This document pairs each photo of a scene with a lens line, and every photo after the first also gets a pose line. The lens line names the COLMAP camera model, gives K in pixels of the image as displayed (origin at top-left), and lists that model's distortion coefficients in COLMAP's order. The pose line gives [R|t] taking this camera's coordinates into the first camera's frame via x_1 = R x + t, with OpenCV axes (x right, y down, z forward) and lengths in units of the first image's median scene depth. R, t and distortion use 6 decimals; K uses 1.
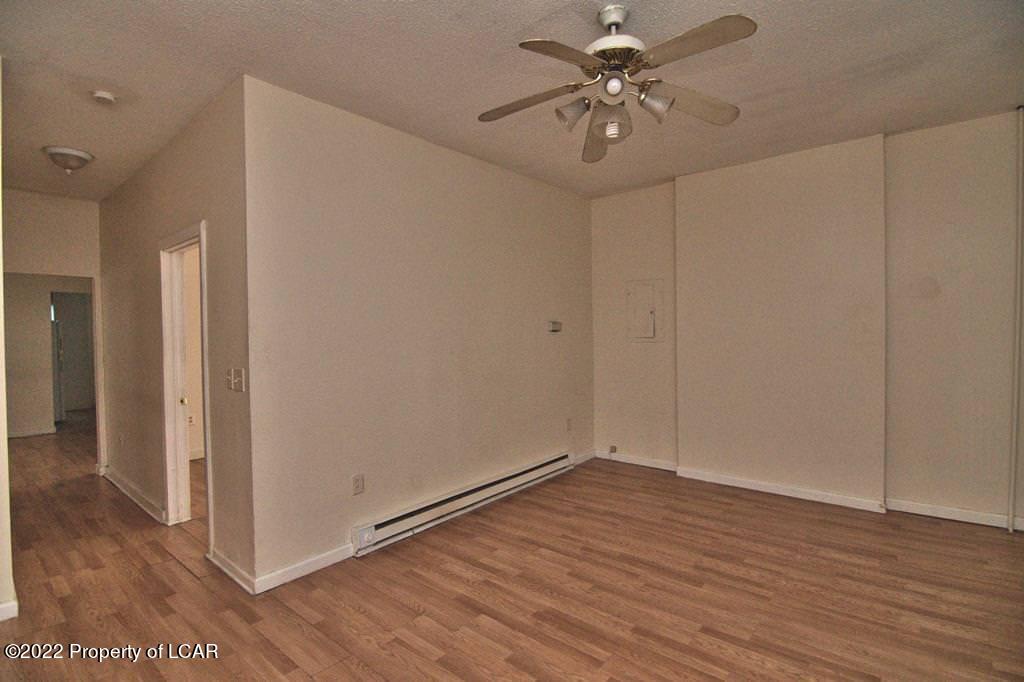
lens RADIAL K [[490.1, 0, 513.3], [0, 490.1, 342.2], [0, 0, 1]] dist [-0.003096, -0.013132]
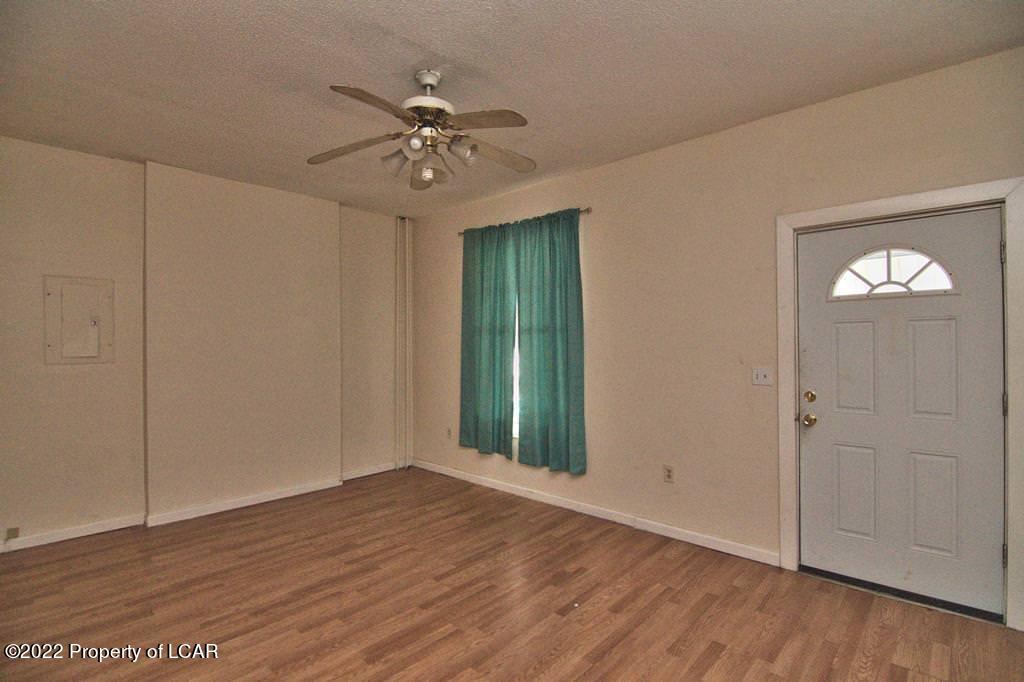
lens RADIAL K [[490.1, 0, 513.3], [0, 490.1, 342.2], [0, 0, 1]] dist [-0.003096, -0.013132]
pose [[0.056134, 0.013250, 0.998335, -0.670926], [0.023621, 0.999614, -0.014595, -0.012088], [-0.998144, 0.024401, 0.055799, 0.526195]]
